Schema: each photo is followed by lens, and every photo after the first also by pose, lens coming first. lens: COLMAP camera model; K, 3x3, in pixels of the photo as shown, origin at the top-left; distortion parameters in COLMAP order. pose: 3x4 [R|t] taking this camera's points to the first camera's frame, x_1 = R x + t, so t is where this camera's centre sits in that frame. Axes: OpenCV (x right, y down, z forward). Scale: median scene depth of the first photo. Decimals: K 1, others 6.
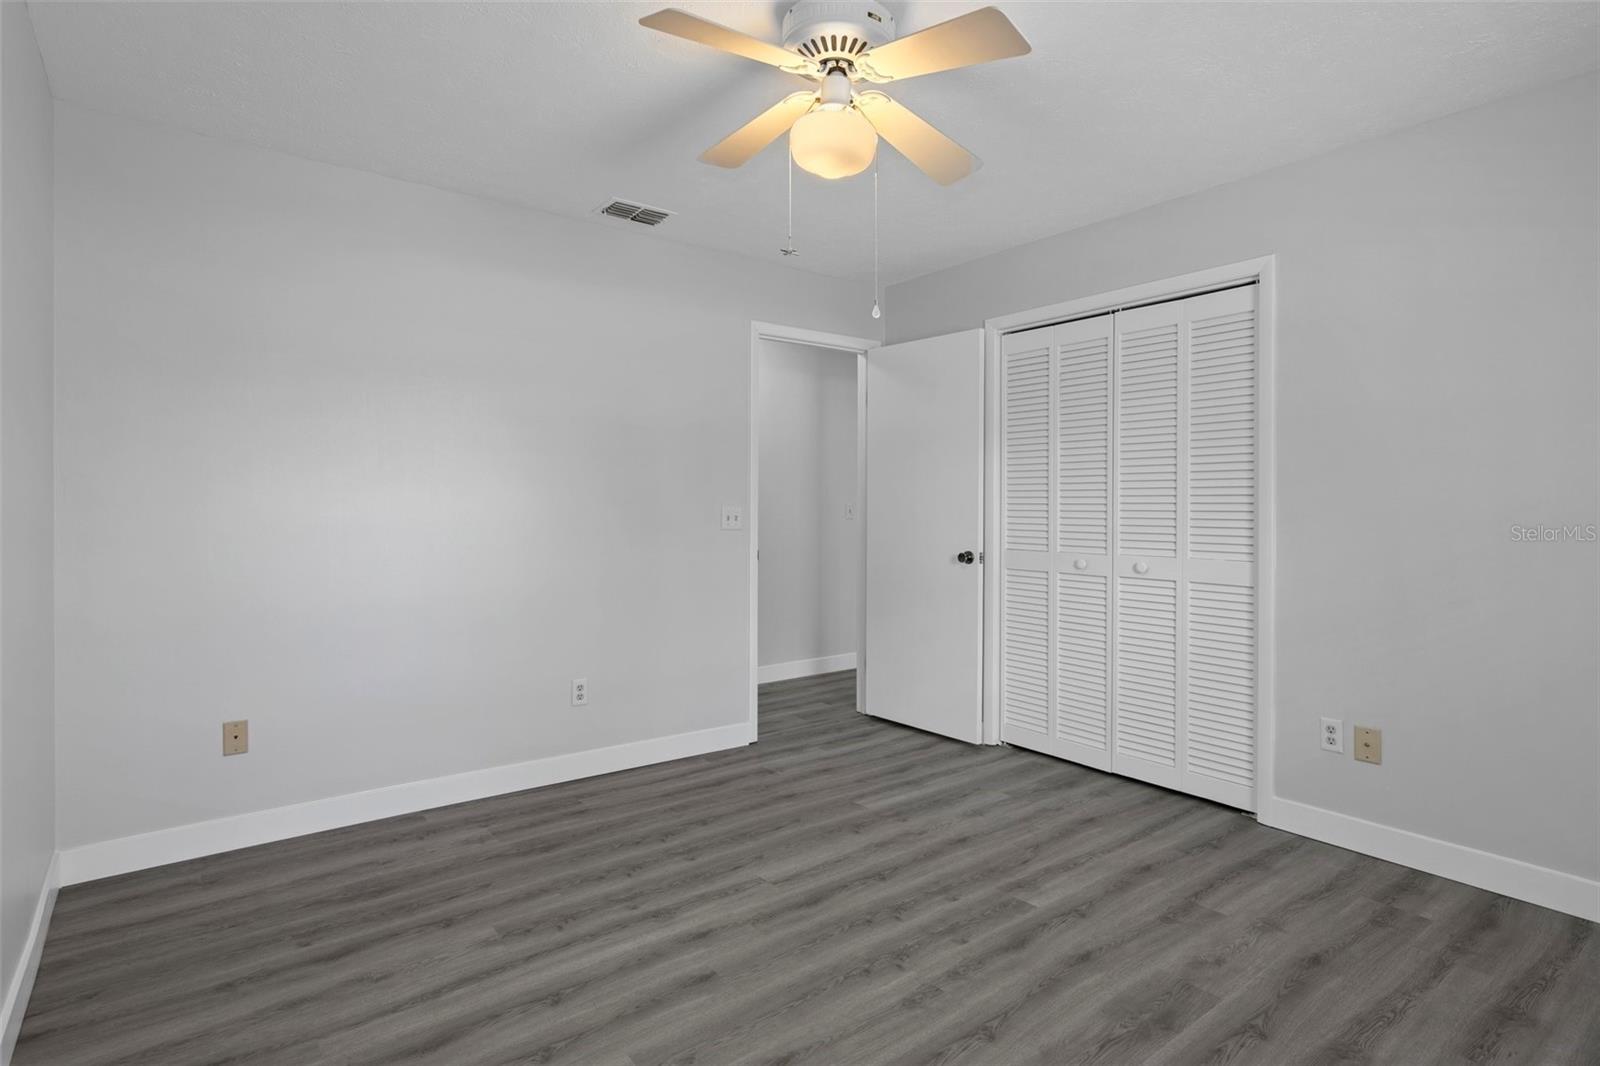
lens RADIAL K [[785.6, 0, 798.1], [0, 785.6, 505.8], [0, 0, 1]] dist [-0.000399, 0.001923]
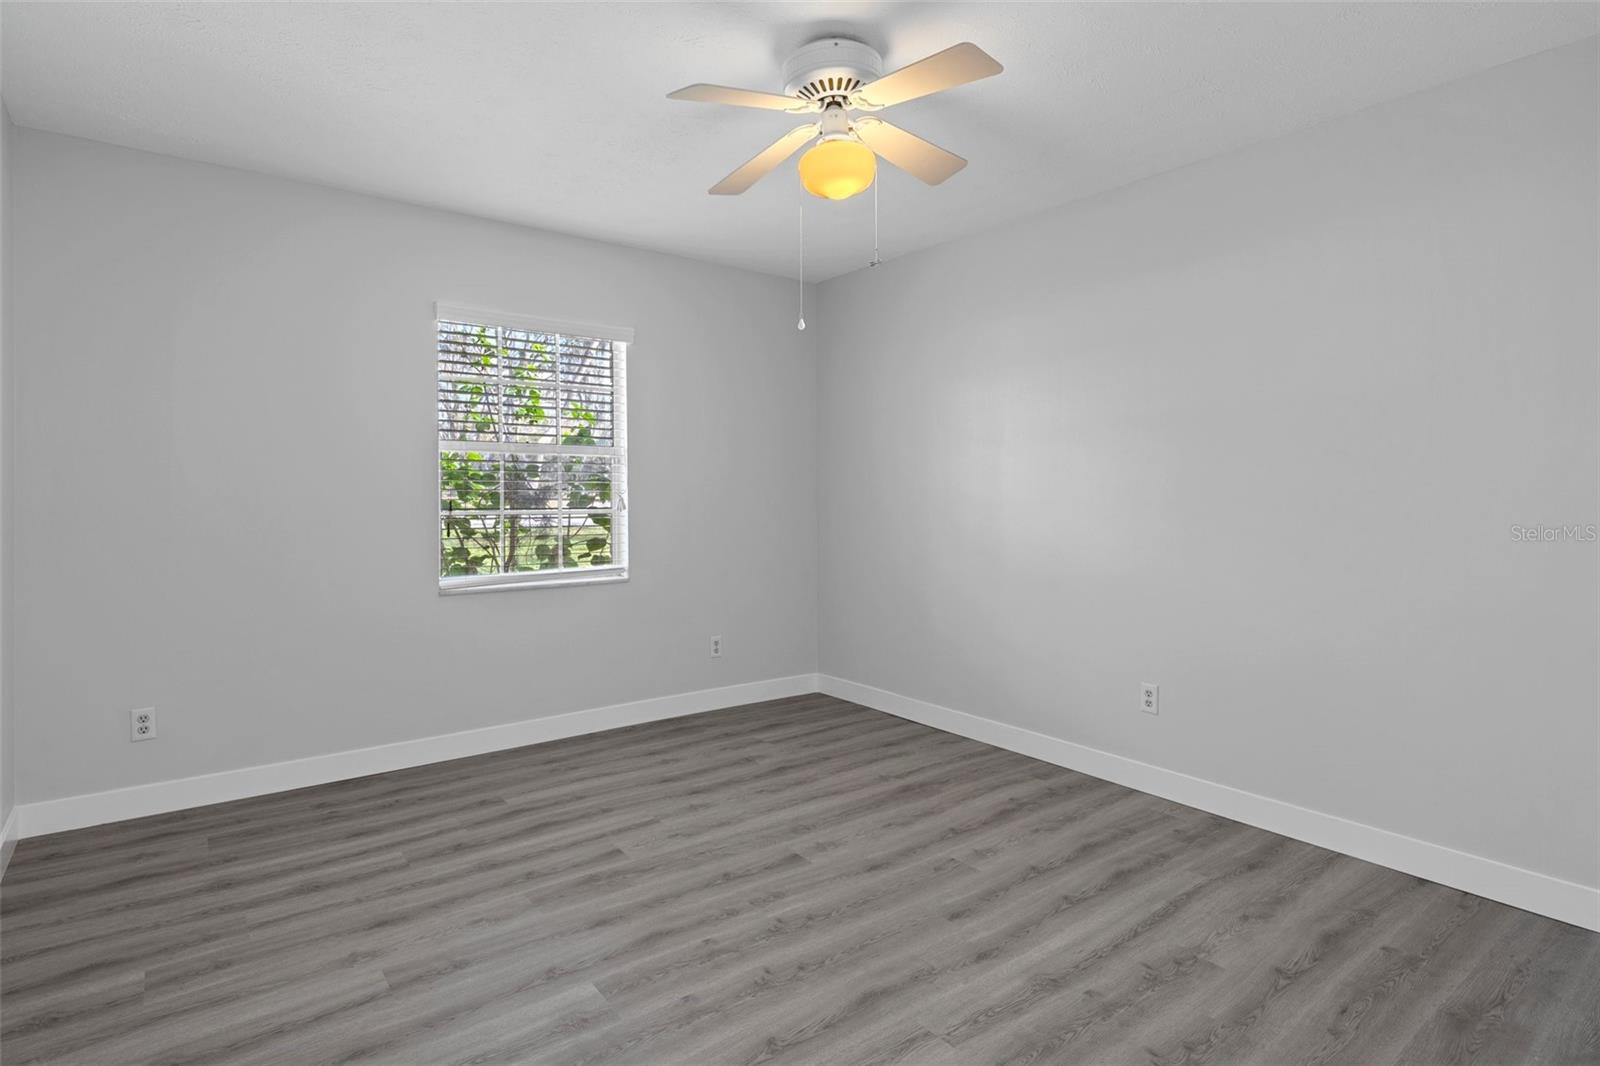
lens RADIAL K [[812.7, 0, 794.5], [0, 812.7, 529.3], [0, 0, 1]] dist [0.002083, 0.001615]
pose [[-0.999983, -0.005864, -0.000647, 0.107182], [-0.005886, 0.999066, 0.042806, 0.002853], [0.000396, 0.042809, -0.999083, 1.991845]]
